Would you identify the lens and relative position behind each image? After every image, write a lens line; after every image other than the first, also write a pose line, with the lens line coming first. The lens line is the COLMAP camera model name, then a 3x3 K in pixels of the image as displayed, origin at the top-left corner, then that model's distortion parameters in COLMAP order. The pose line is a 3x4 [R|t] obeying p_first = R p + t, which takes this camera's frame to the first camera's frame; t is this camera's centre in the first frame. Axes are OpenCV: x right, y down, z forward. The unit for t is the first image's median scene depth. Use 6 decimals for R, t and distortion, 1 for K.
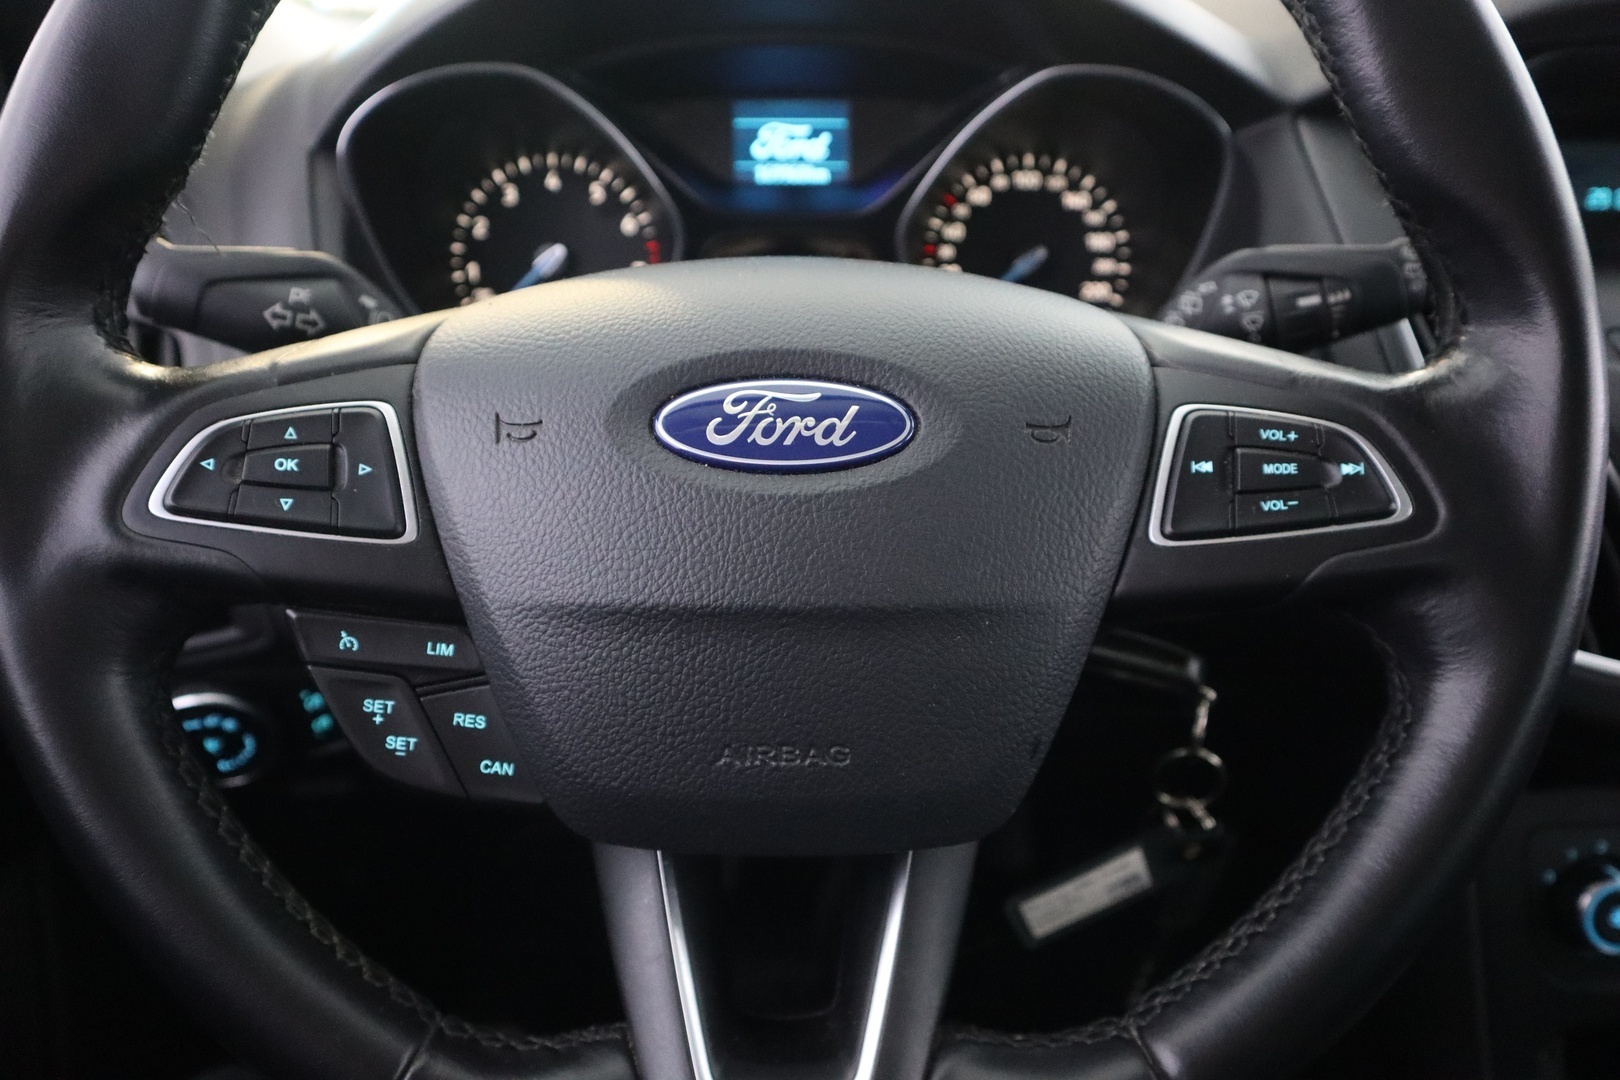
lens RADIAL K [[1110.0, 0, 810.7], [0, 1110.0, 546.9], [0, 0, 1]] dist [-0.093585, 0.043540]
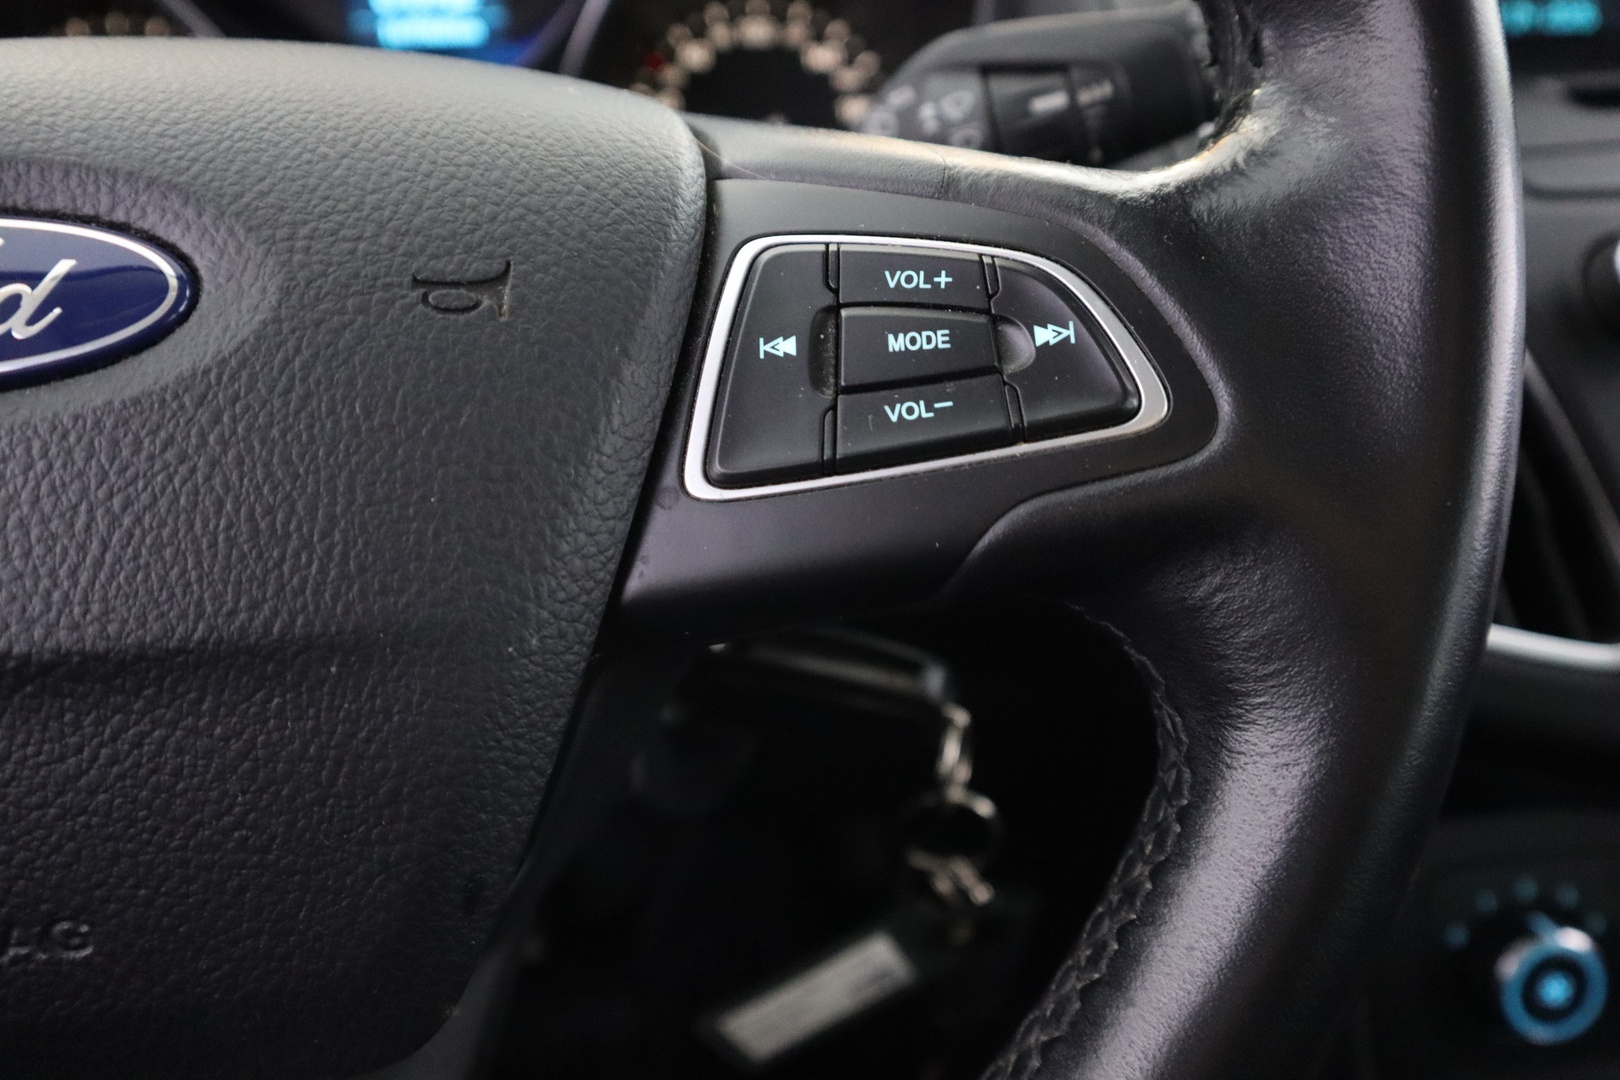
lens RADIAL K [[1110.0, 0, 815.3], [0, 1110.0, 542.6], [0, 0, 1]] dist [-0.093585, 0.043540]
pose [[0.996402, -0.053173, 0.066005, 0.335604], [0.051756, 0.998395, 0.022987, 0.010077], [-0.067121, -0.019488, 0.997554, 0.465229]]
